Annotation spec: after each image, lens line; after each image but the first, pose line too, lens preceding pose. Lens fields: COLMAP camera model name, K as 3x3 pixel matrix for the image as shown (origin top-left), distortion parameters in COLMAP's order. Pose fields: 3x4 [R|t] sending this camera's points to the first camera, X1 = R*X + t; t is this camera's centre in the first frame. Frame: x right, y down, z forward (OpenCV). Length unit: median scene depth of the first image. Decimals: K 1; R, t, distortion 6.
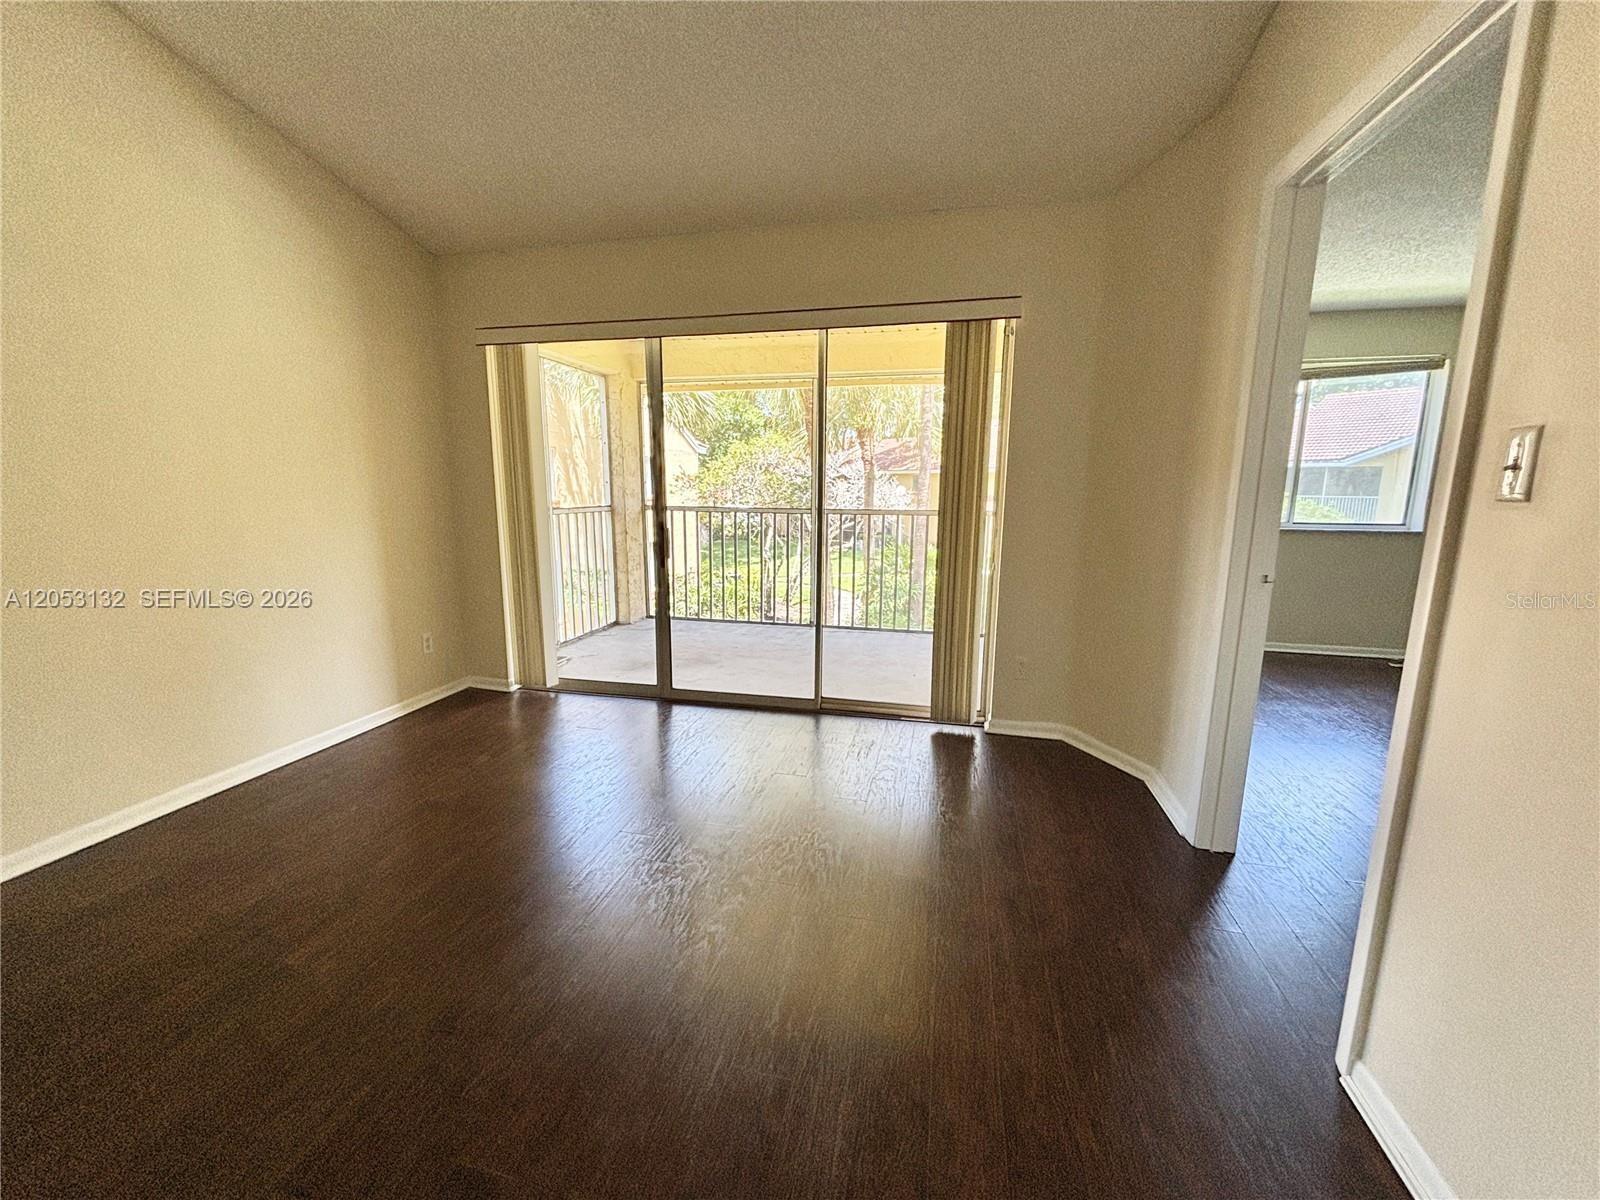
lens RADIAL K [[645.0, 0, 800.0], [0, 645.0, 600.0], [0, 0, 1]] dist [0.000514, 0.000404]
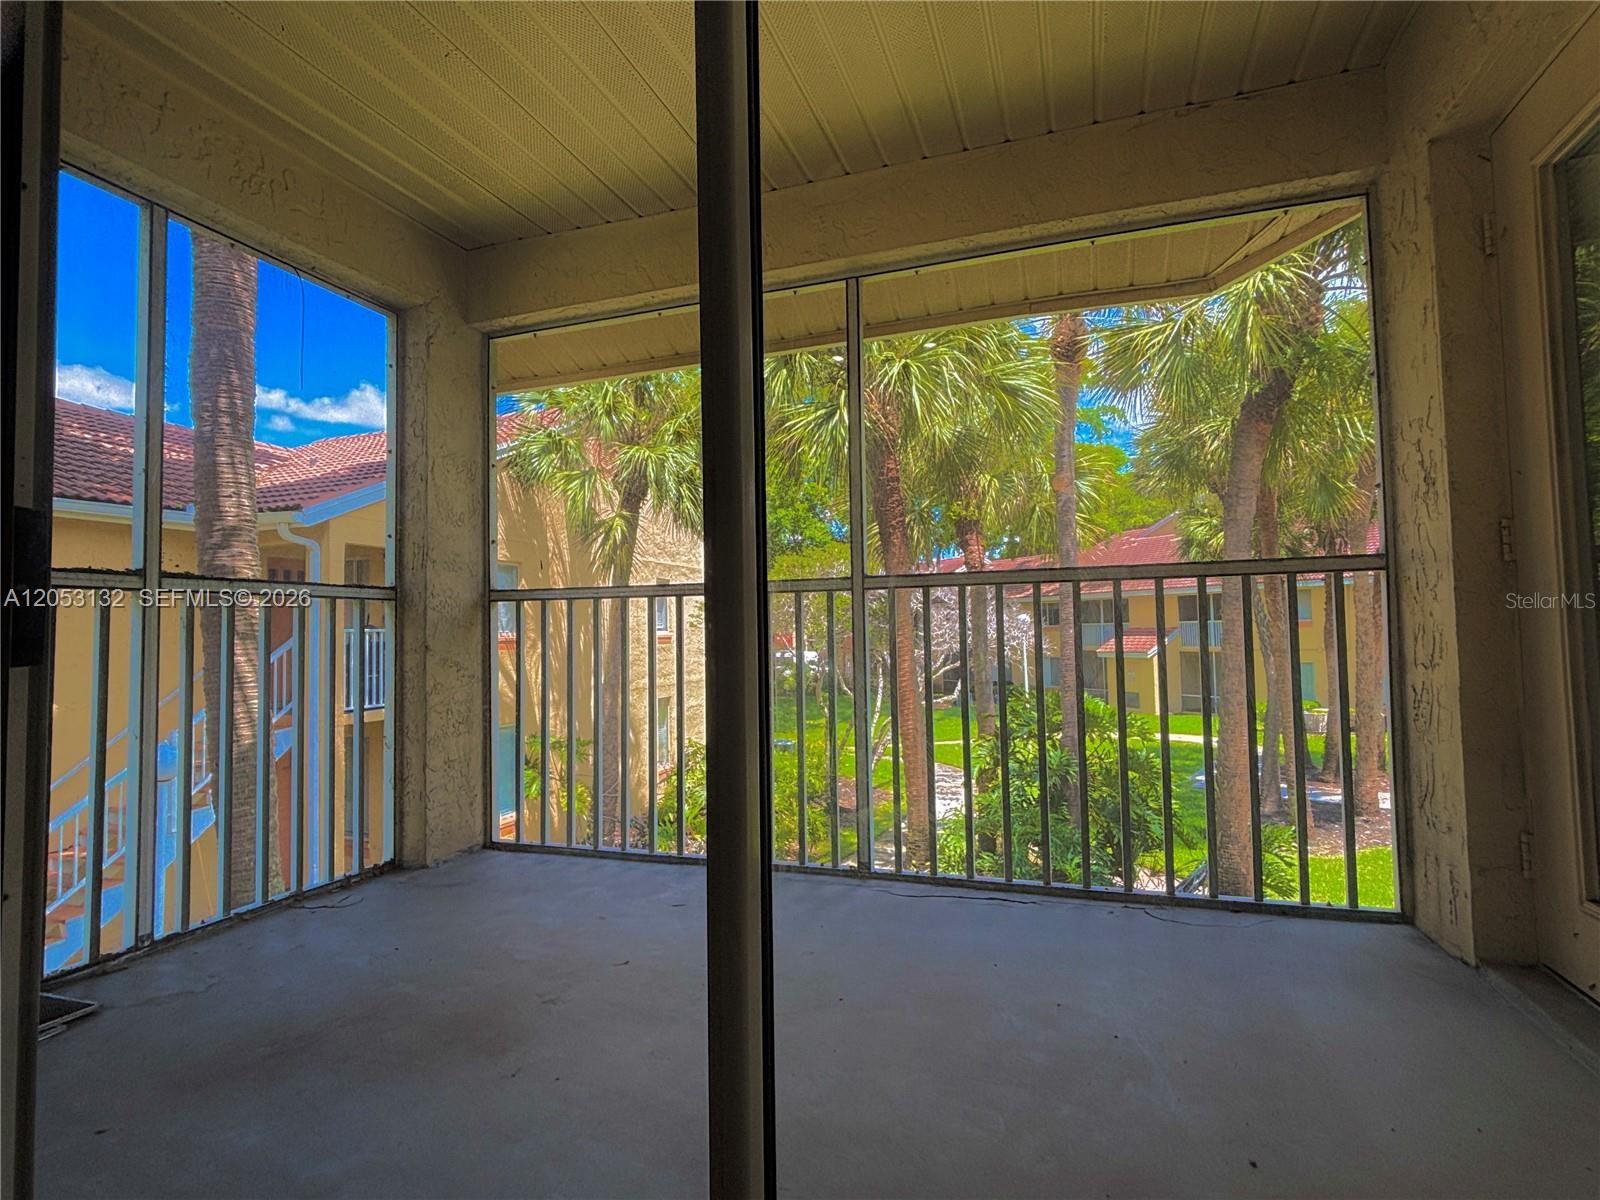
lens RADIAL K [[834.6, 0, 800.0], [0, 834.6, 600.0], [0, 0, 1]] dist [0.019159, -0.000359]
pose [[0.994552, -0.025457, -0.101084, 0.040207], [0.003780, 0.977890, -0.209084, -0.018324], [0.104172, 0.207563, 0.972659, 0.498530]]
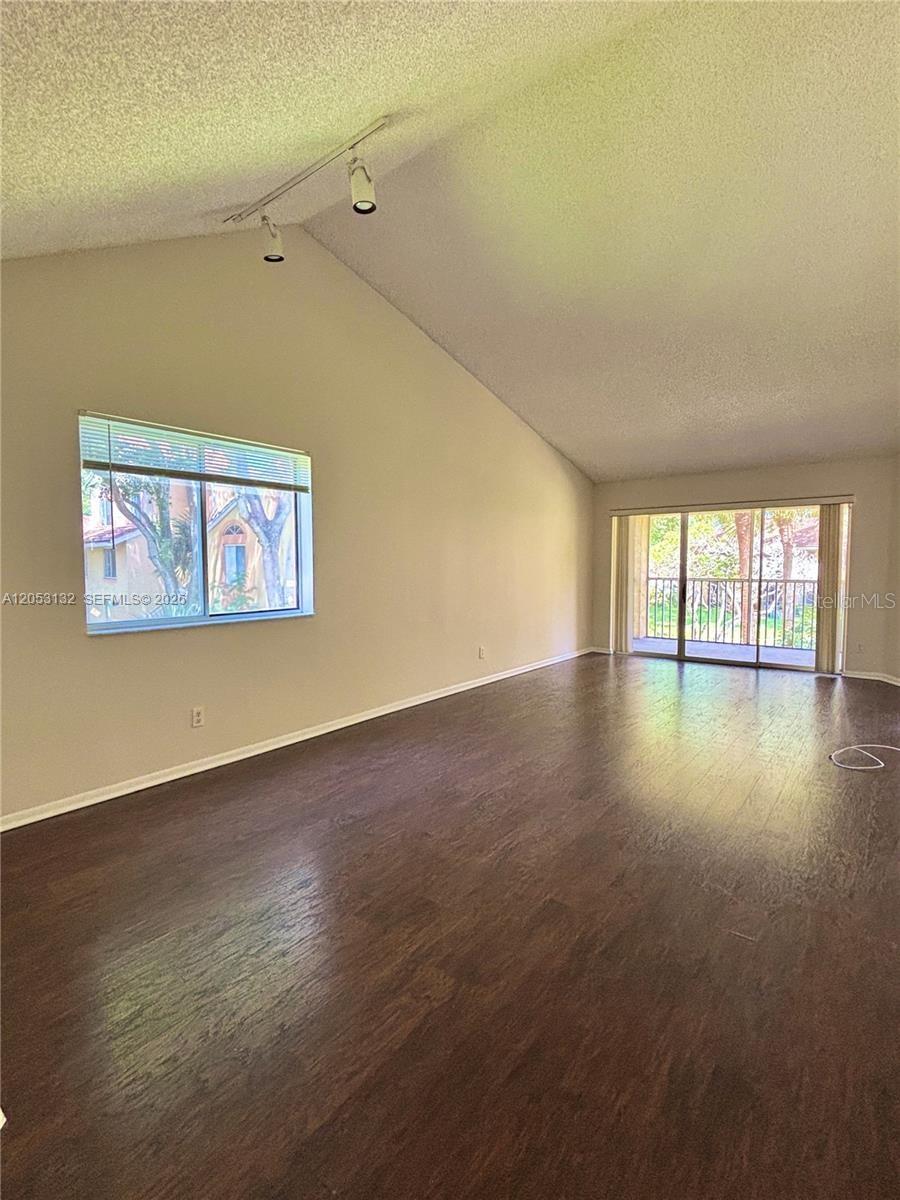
lens RADIAL K [[563.3, 0, 450.0], [0, 563.3, 600.0], [0, 0, 1]] dist [-0.003375, -0.000418]
pose [[0.906216, 0.016016, -0.422511, -0.100848], [-0.060622, 0.993879, -0.092350, 0.152790], [0.418446, 0.109303, 0.901641, -1.058136]]
